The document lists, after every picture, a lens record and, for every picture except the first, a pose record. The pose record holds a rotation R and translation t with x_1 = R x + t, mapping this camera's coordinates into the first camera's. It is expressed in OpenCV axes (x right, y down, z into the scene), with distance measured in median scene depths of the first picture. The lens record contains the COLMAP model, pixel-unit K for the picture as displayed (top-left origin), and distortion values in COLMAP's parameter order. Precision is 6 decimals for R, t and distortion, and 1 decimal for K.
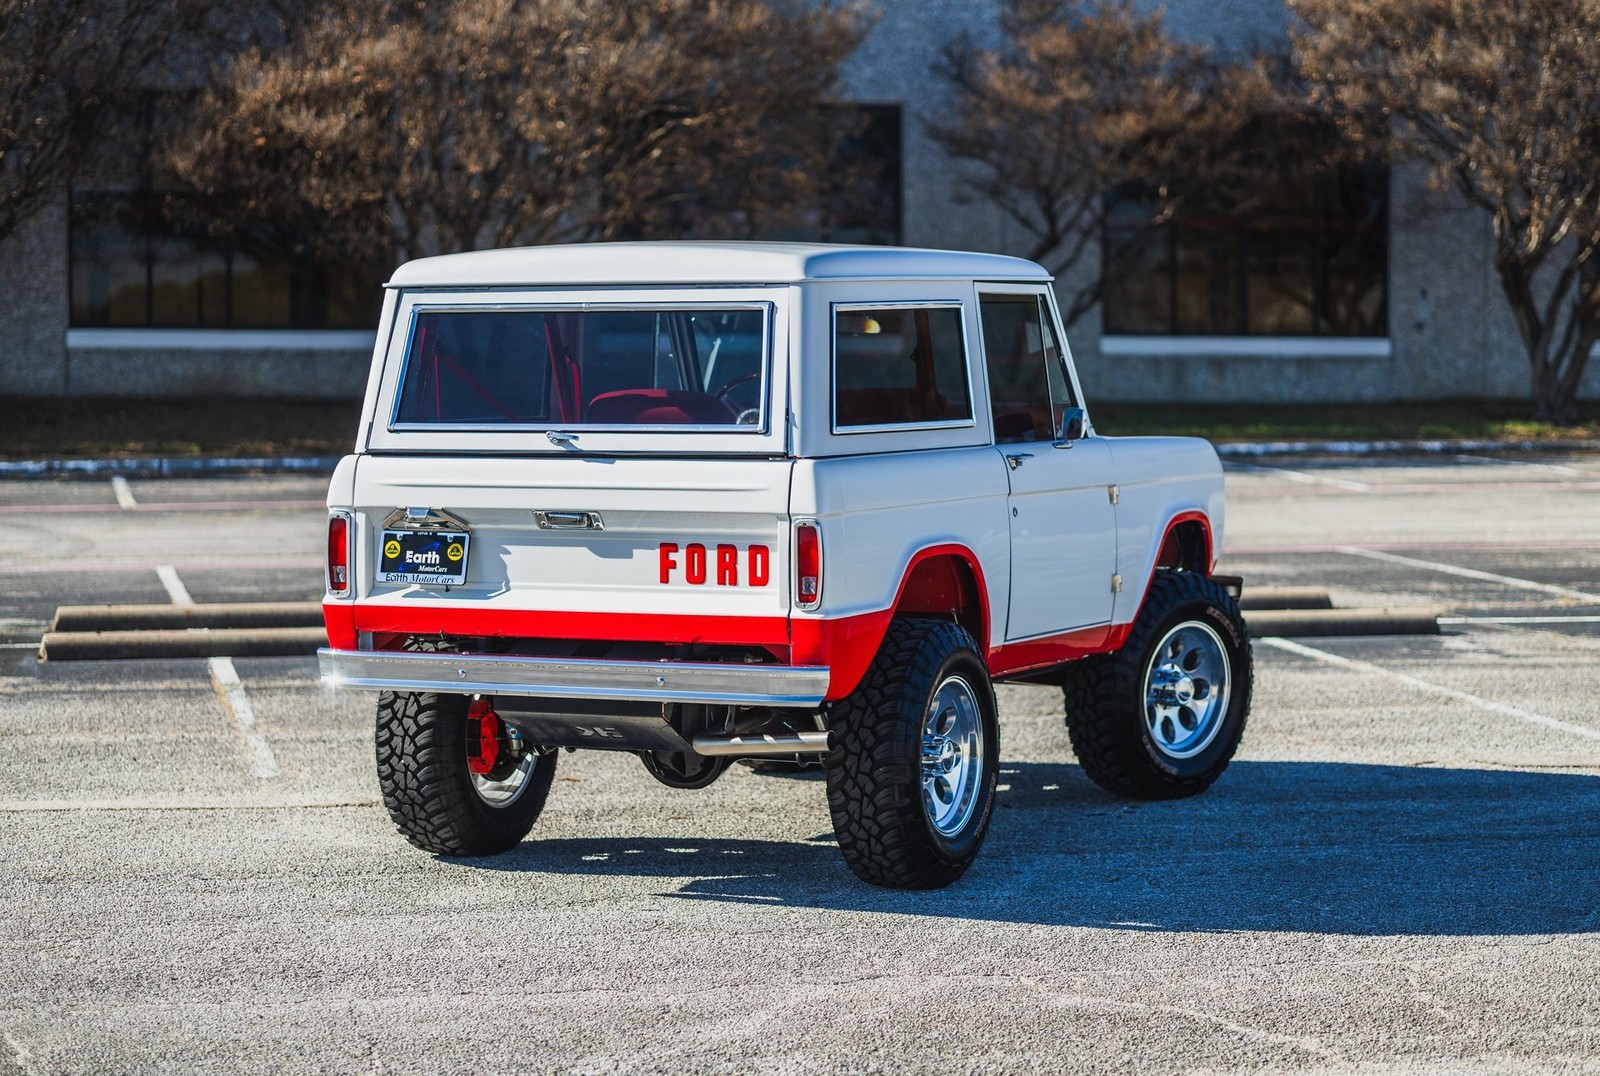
lens RADIAL K [[3859.5, 0, 792.5], [0, 3859.5, 536.1], [0, 0, 1]] dist [0.036600, 0.000000]
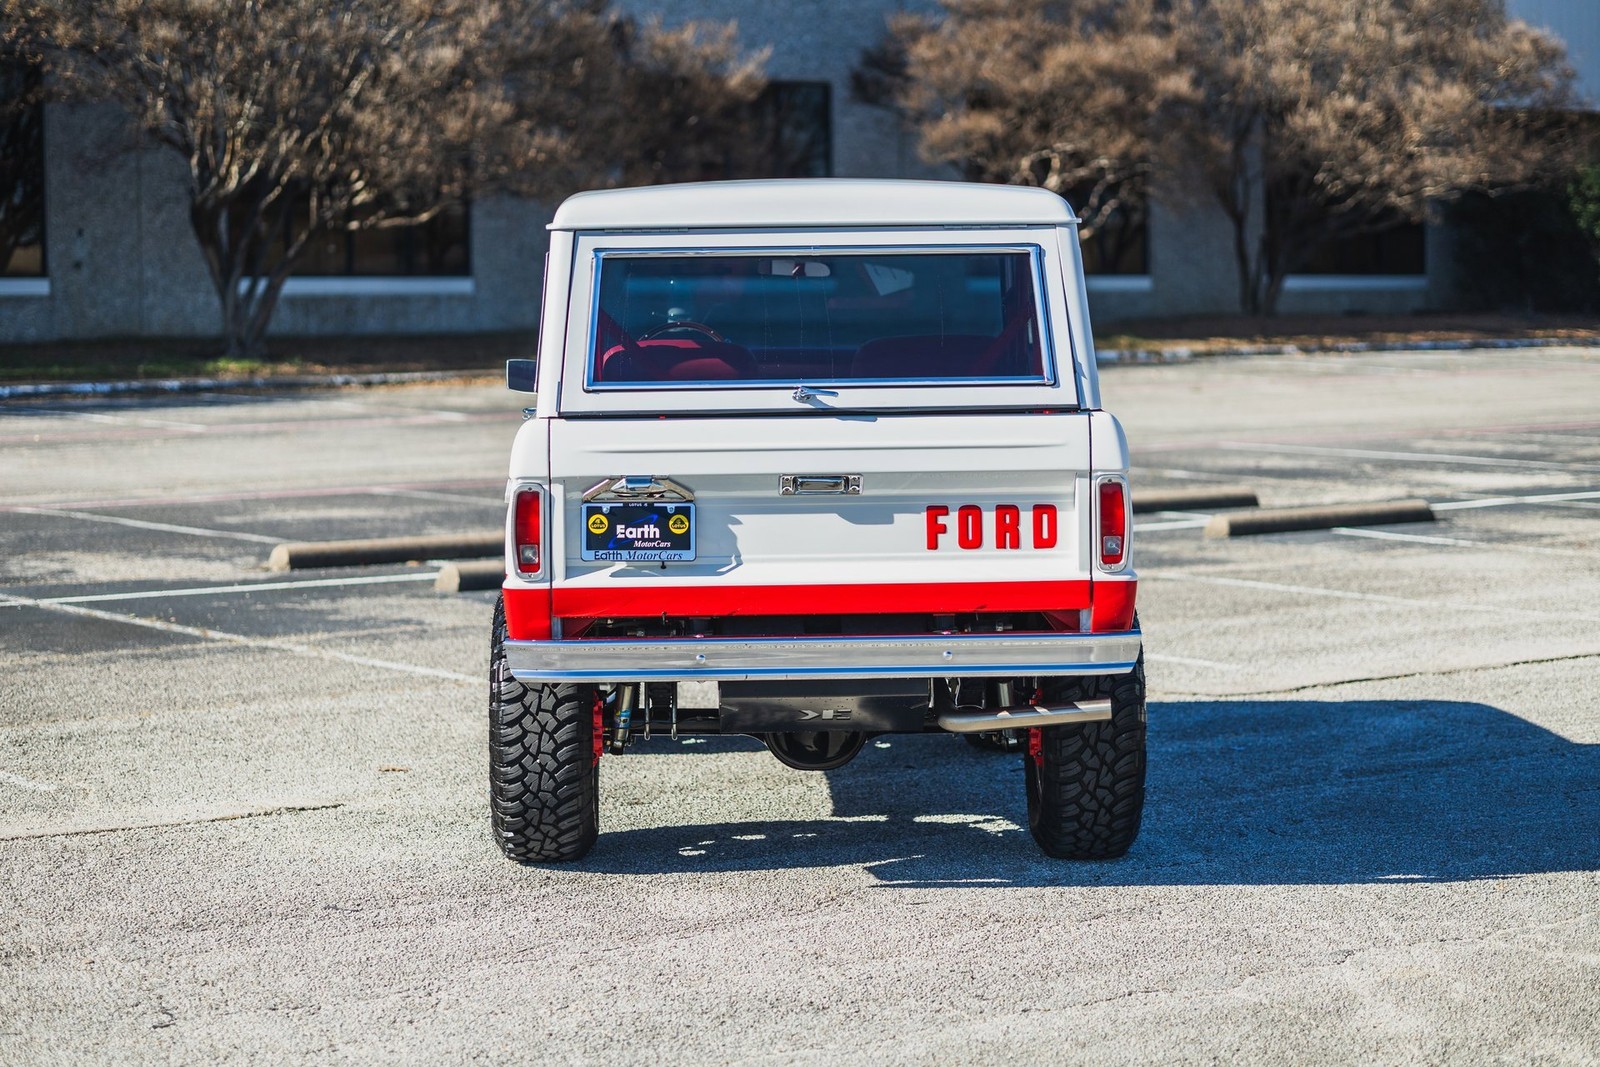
lens RADIAL K [[3758.4, 0, 800.2], [0, 3758.4, 530.4], [0, 0, 1]] dist [-0.052344, 0.000000]
pose [[0.893940, -0.038126, 0.446563, -0.450485], [0.030627, 0.999243, 0.024002, -0.014494], [-0.447140, -0.007779, 0.894430, 0.204380]]
